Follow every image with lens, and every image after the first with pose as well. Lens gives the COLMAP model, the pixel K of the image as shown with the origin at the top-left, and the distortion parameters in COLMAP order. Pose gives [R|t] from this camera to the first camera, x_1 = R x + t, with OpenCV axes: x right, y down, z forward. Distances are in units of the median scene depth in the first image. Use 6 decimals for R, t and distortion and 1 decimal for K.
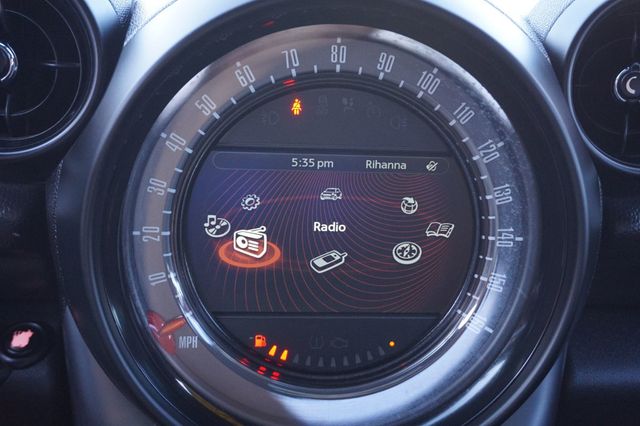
lens RADIAL K [[666.1, 0, 320.0], [0, 666.1, 213.0], [0, 0, 1]] dist [0.002755, 0.015121]
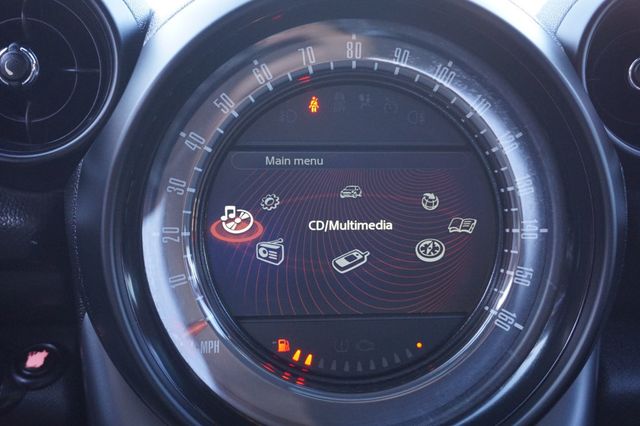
lens RADIAL K [[666.1, 0, 320.0], [0, 666.1, 213.0], [0, 0, 1]] dist [0.002755, 0.015121]
pose [[0.999405, -0.034206, -0.004384, -0.026432], [0.033541, 0.993699, -0.106941, 0.108429], [0.008014, 0.106731, 0.994256, 0.016292]]
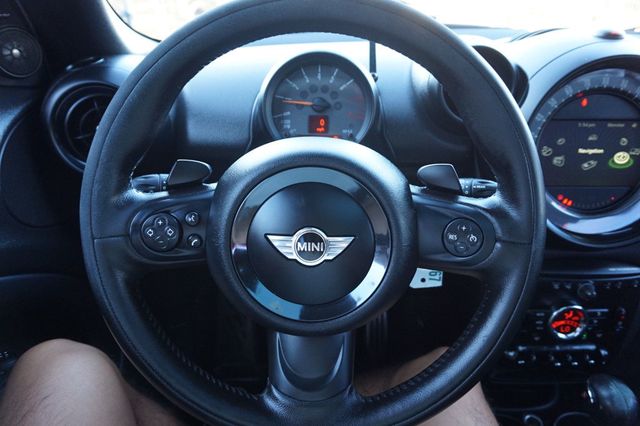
lens RADIAL K [[433.6, 0, 320.0], [0, 433.6, 213.0], [0, 0, 1]] dist [-0.046189, 0.052032]
pose [[0.997643, -0.011655, -0.067618, -0.908744], [0.015465, 0.998306, 0.056095, 0.149611], [0.066850, -0.057008, 0.996133, -0.699332]]
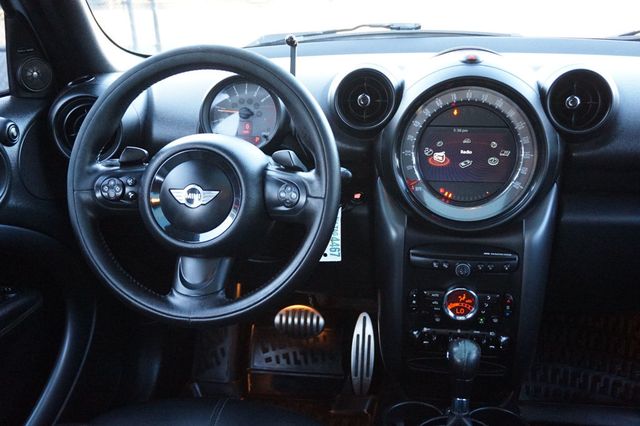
lens RADIAL K [[701.4, 0, 320.0], [0, 701.4, 213.0], [0, 0, 1]] dist [-0.002162, 0.016740]
pose [[0.970146, 0.014863, -0.242064, 0.146296], [-0.025469, 0.998845, -0.040746, 0.446199], [0.241179, 0.045695, 0.969404, -2.233966]]
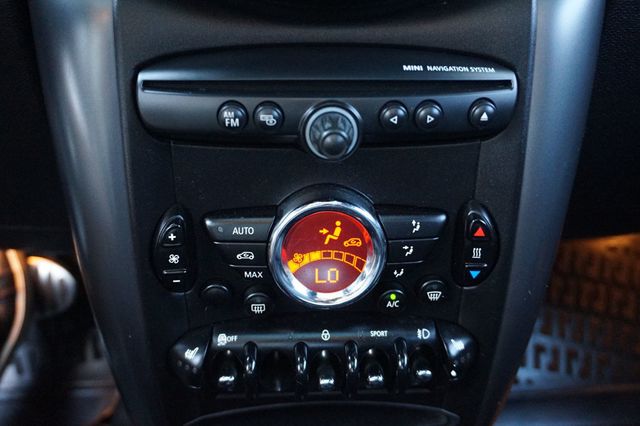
lens RADIAL K [[599.2, 0, 321.7], [0, 599.2, 198.9], [0, 0, 1]] dist [0.008303, 0.000819]
pose [[0.999127, -0.031271, -0.027701, 0.014684], [0.031581, 0.999443, 0.010801, 0.633481], [0.027348, -0.011666, 0.999558, 0.270513]]
